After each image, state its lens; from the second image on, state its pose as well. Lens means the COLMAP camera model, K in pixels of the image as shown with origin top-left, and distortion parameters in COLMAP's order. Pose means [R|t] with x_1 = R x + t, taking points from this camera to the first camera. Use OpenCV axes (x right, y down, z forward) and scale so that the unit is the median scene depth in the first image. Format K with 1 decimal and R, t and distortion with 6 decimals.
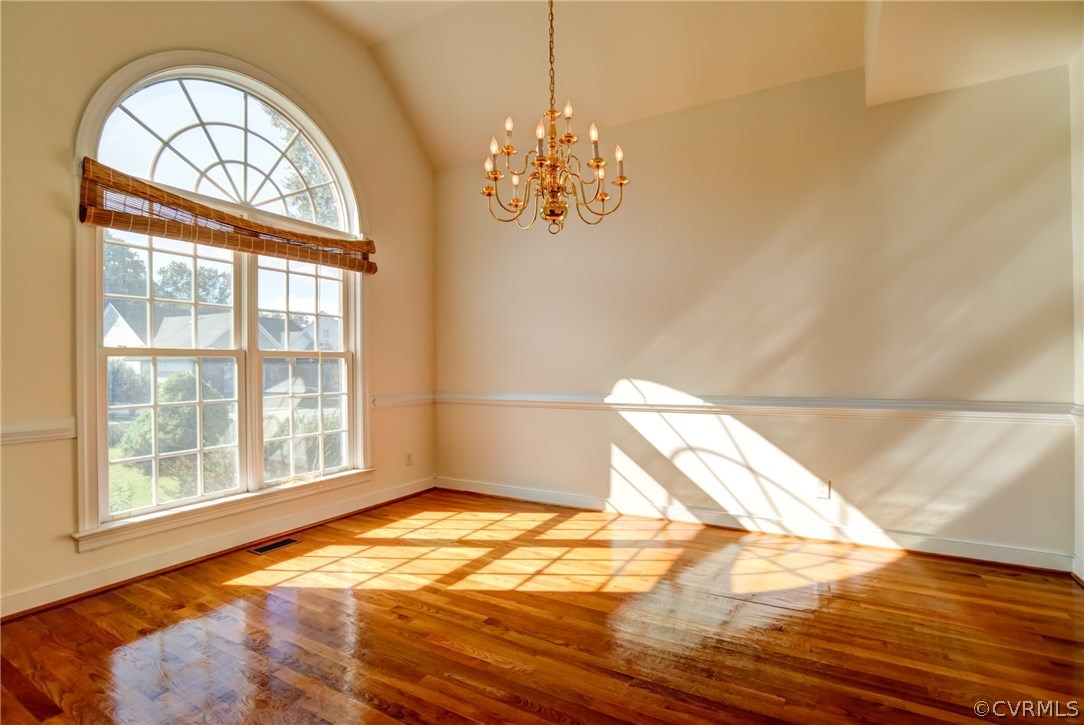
lens RADIAL K [[522.4, 0, 541.1], [0, 522.4, 355.4], [0, 0, 1]] dist [-0.032405, 0.000400]
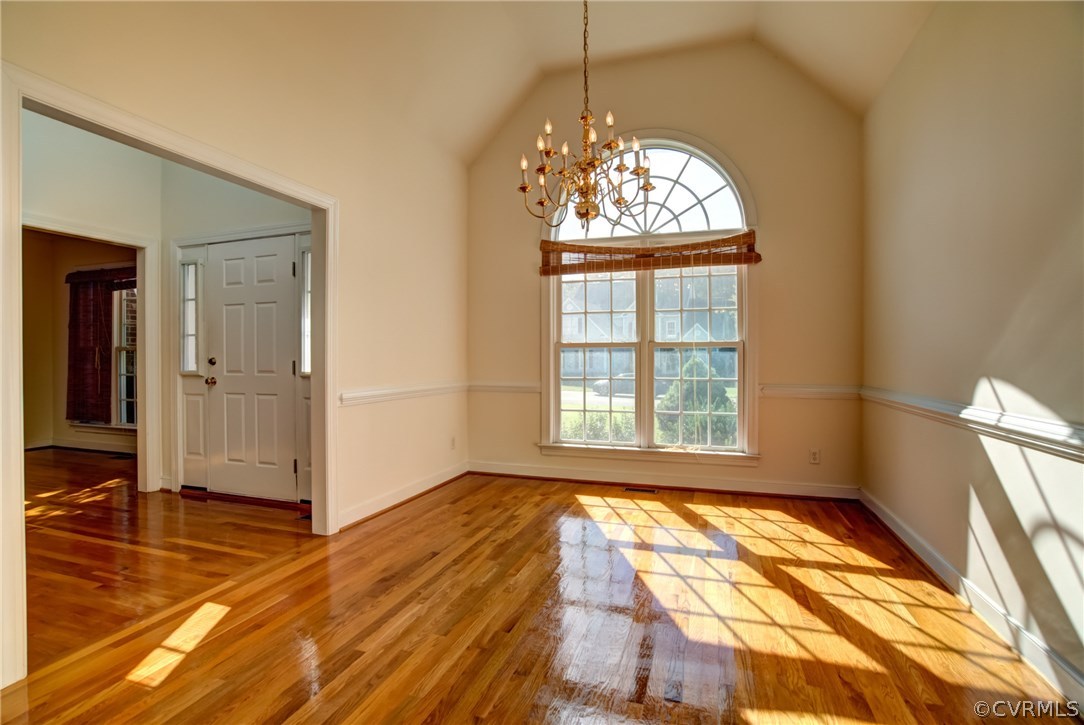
lens RADIAL K [[507.6, 0, 542.0], [0, 507.6, 362.5], [0, 0, 1]] dist [0.000237, -0.000017]
pose [[0.207807, 0.018185, -0.978001, 0.635628], [0.015788, 0.999635, 0.021942, 0.007767], [0.978042, -0.020001, 0.207444, 0.440273]]
